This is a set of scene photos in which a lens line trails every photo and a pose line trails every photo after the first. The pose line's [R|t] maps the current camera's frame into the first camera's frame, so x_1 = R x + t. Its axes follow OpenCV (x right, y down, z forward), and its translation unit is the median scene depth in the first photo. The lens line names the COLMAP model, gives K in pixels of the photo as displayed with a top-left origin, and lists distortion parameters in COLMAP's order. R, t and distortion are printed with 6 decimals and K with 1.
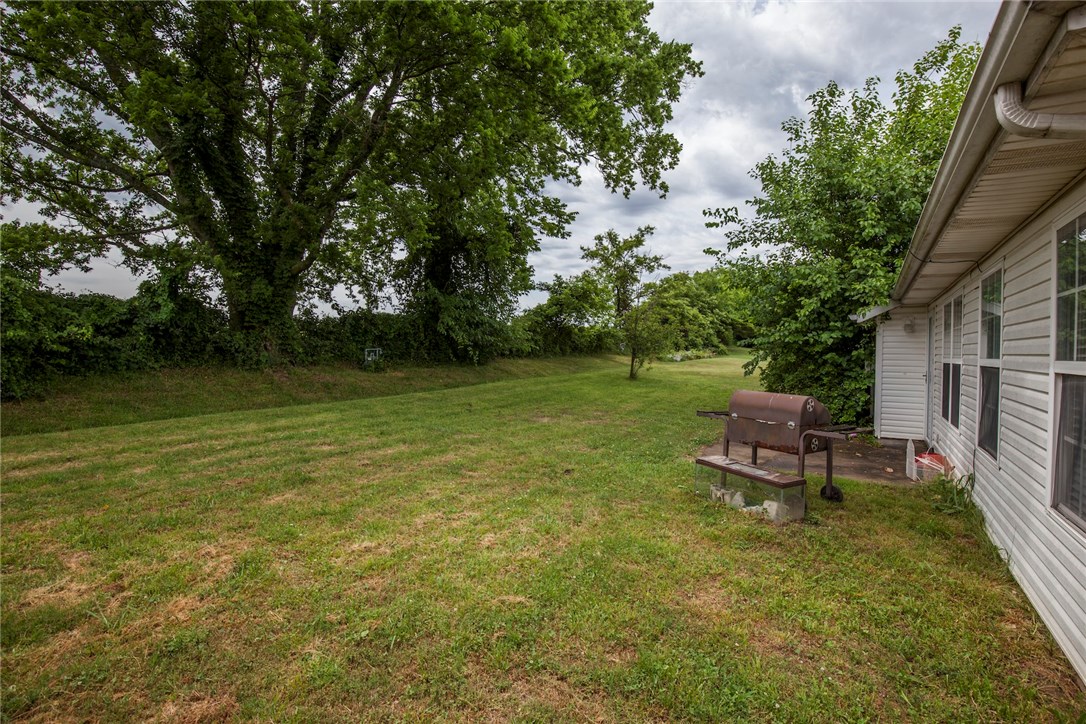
lens RADIAL K [[505.4, 0, 544.6], [0, 505.4, 362.8], [0, 0, 1]] dist [-0.029345, 0.003769]
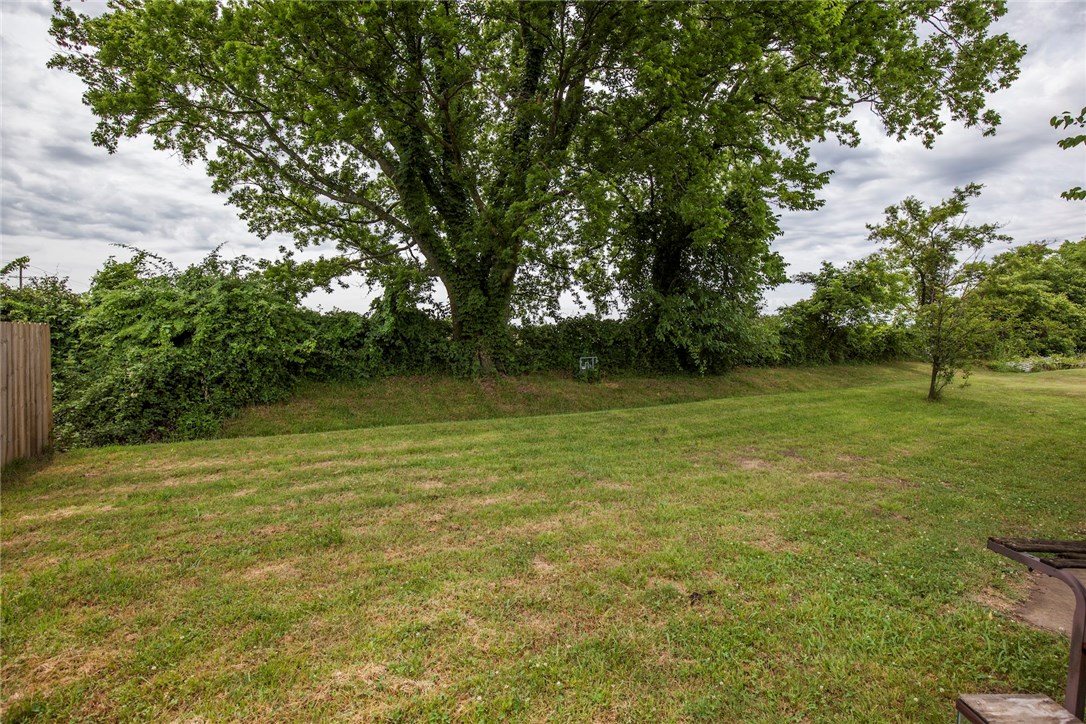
lens RADIAL K [[505.4, 0, 543.3], [0, 505.4, 362.3], [0, 0, 1]] dist [-0.029345, 0.003769]
pose [[0.864002, 0.005557, -0.503457, 0.053413], [-0.009276, 0.999945, -0.004882, -0.011582], [0.503402, 0.008888, 0.864006, 0.132242]]
